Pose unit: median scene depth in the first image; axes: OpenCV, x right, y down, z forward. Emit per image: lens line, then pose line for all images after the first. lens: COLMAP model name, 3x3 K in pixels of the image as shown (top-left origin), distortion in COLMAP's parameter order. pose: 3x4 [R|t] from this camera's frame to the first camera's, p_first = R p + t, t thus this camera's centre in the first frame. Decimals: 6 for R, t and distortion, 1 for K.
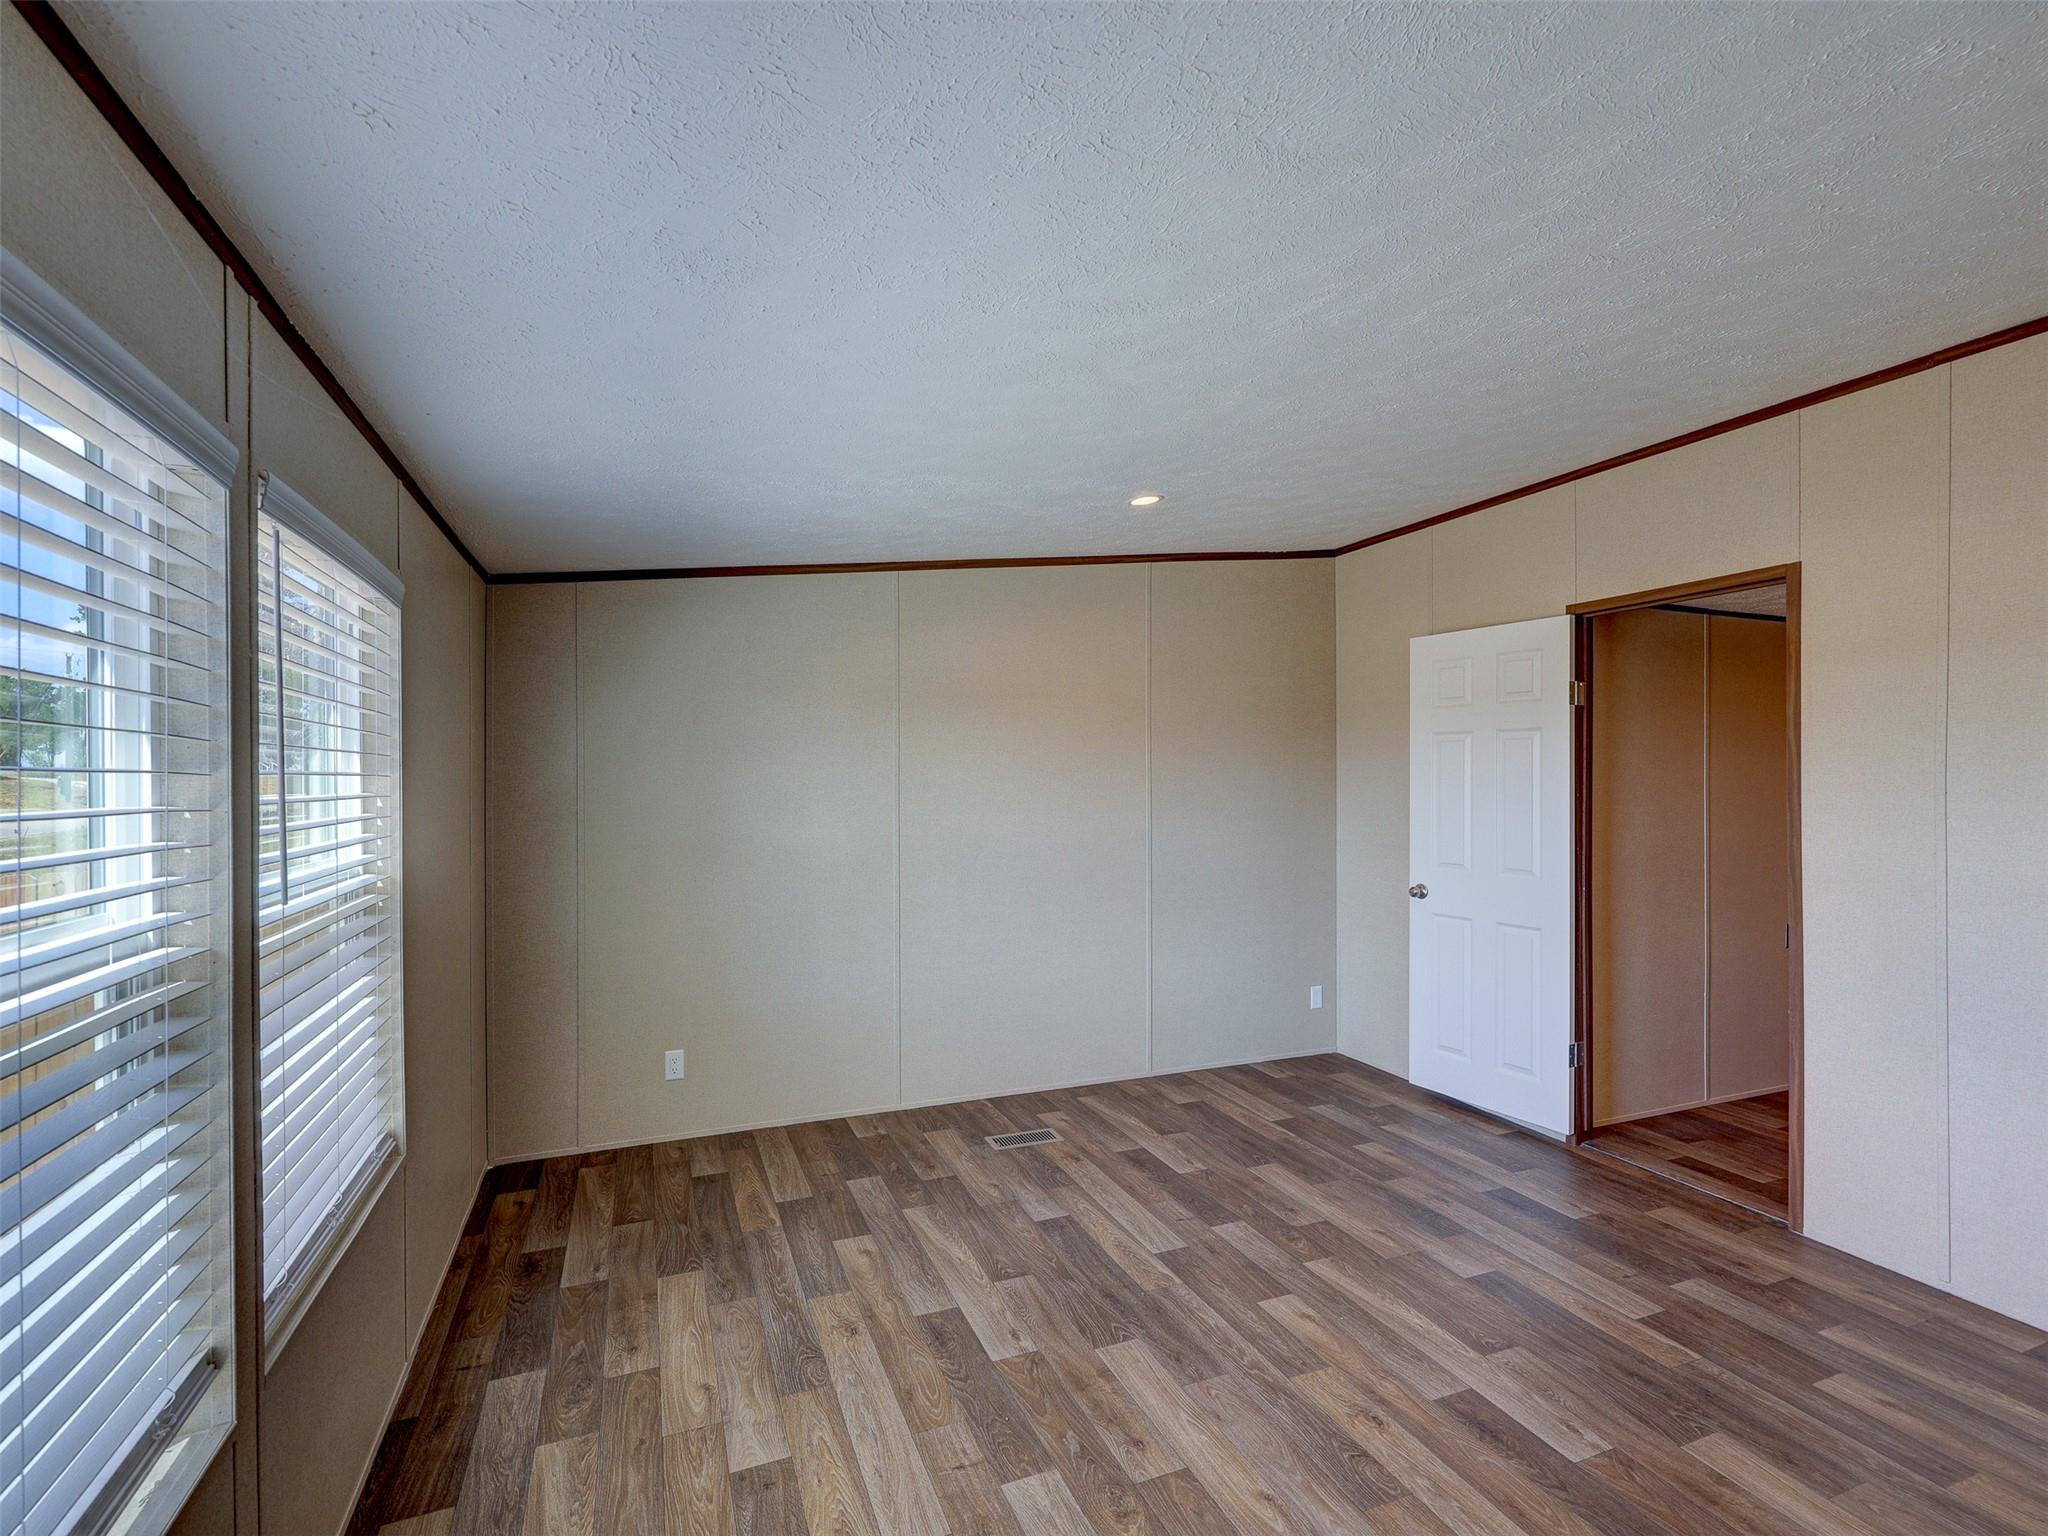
lens RADIAL K [[942.5, 0, 1022.0], [0, 942.5, 776.4], [0, 0, 1]] dist [0.003608, 0.000177]
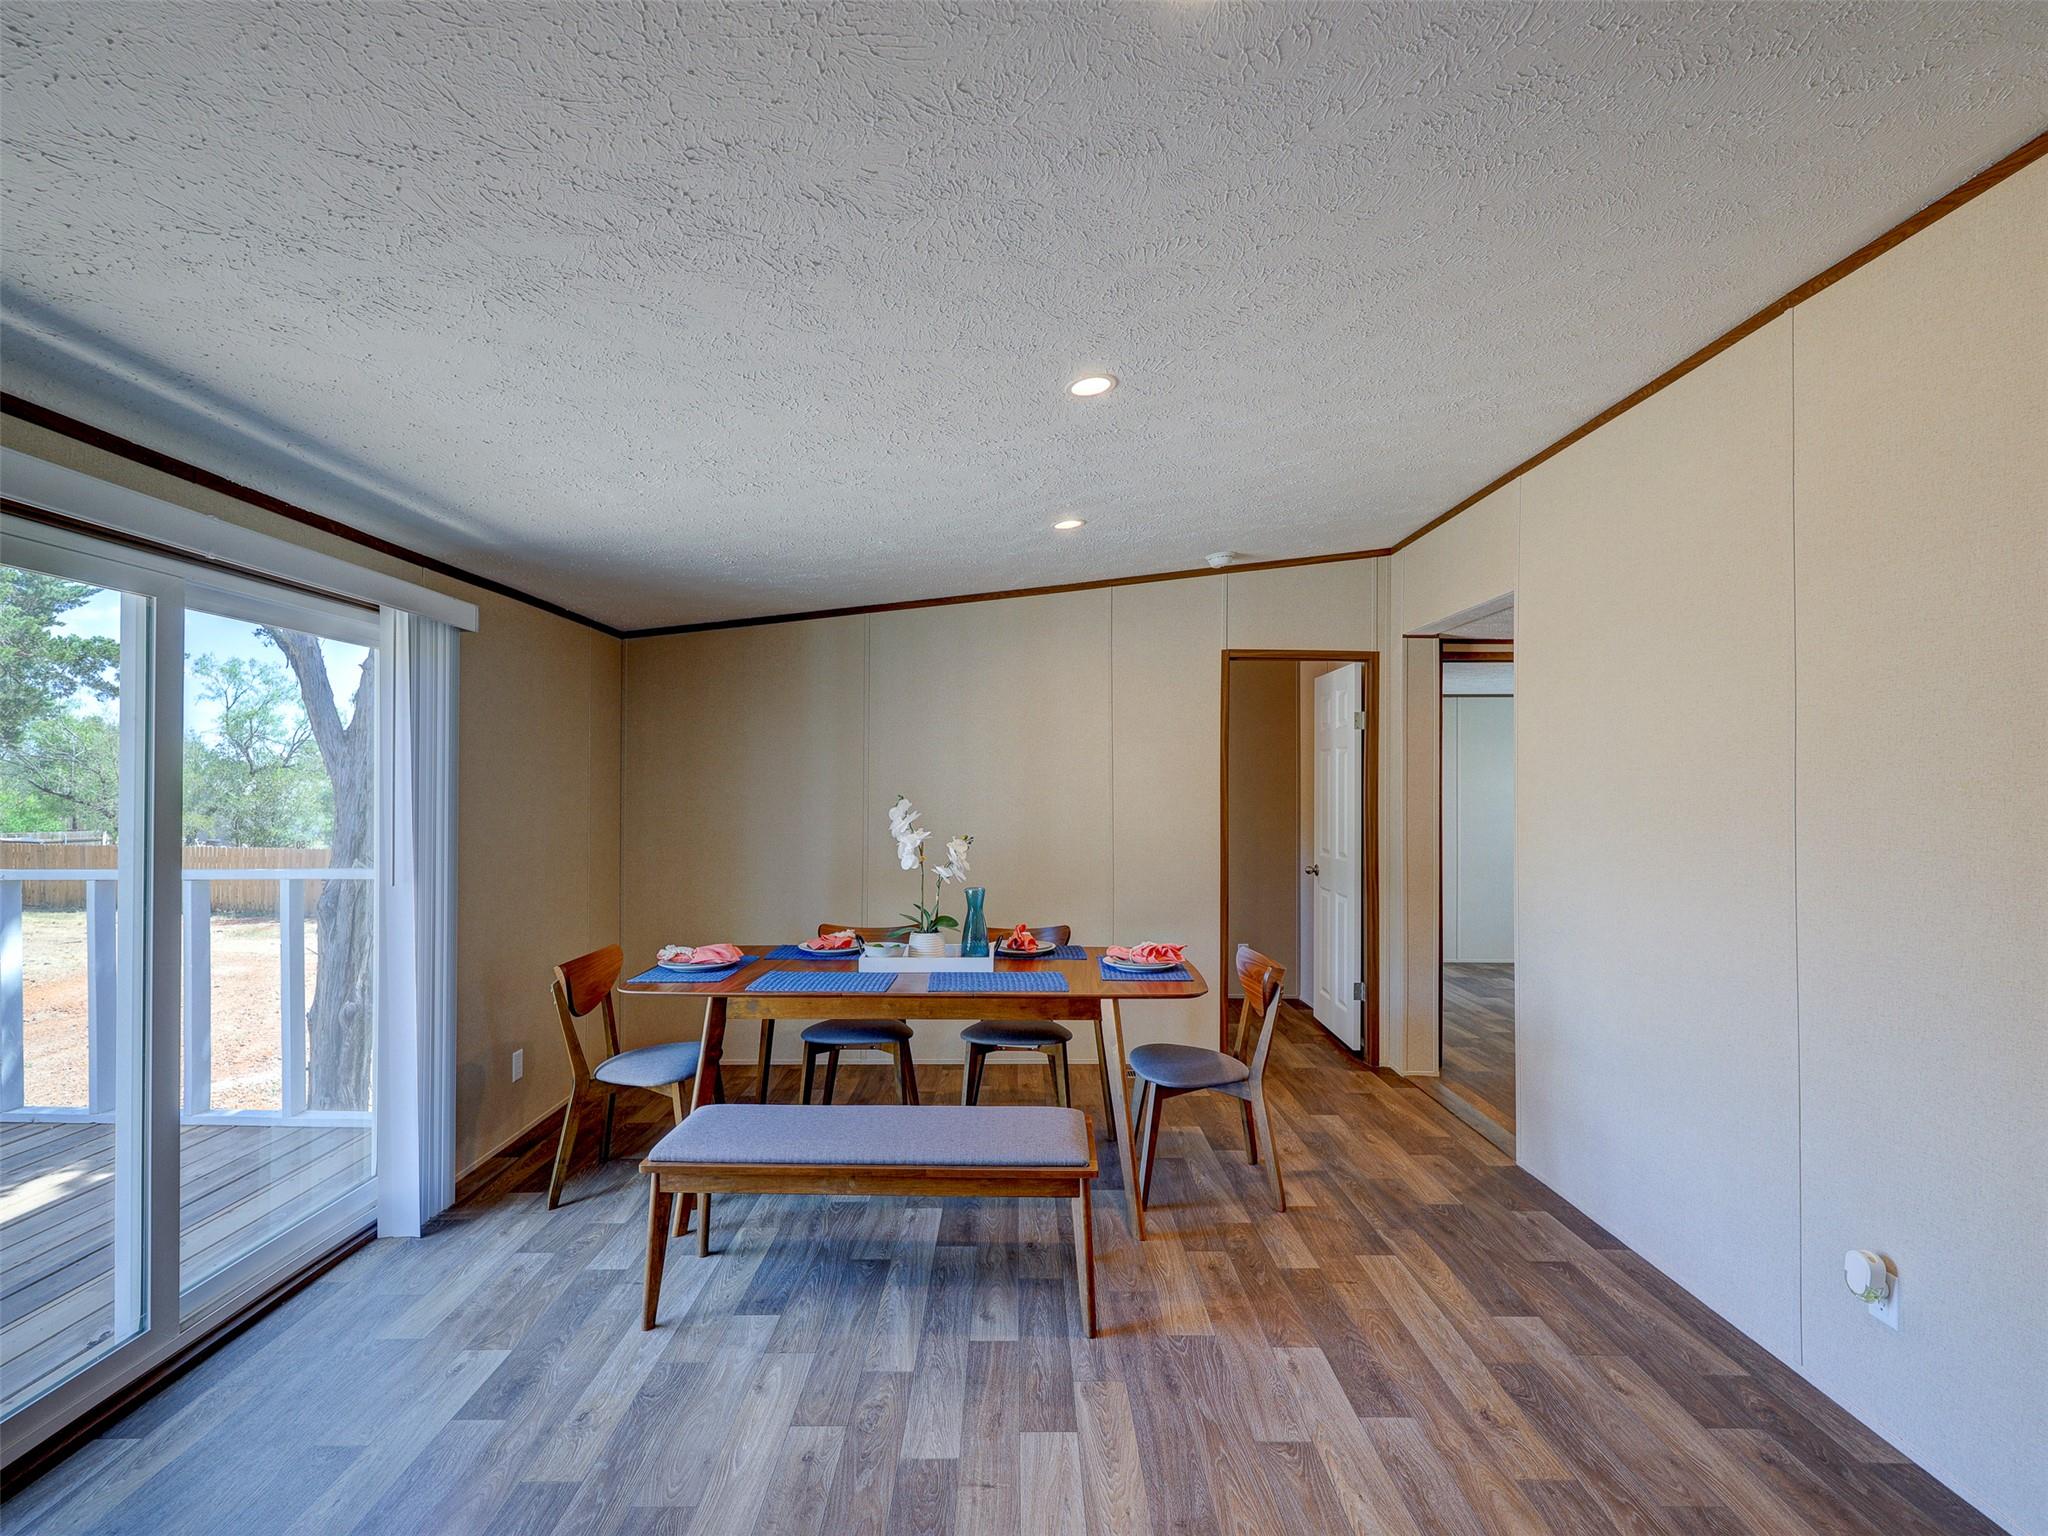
lens RADIAL K [[941.6, 0, 1027.4], [0, 941.6, 771.3], [0, 0, 1]] dist [0.001075, 0.000870]
pose [[-0.929569, 0.001465, 0.368644, -0.097205], [-0.003869, 0.999898, -0.013729, 0.008626], [-0.368627, -0.014188, -0.929469, 1.775735]]
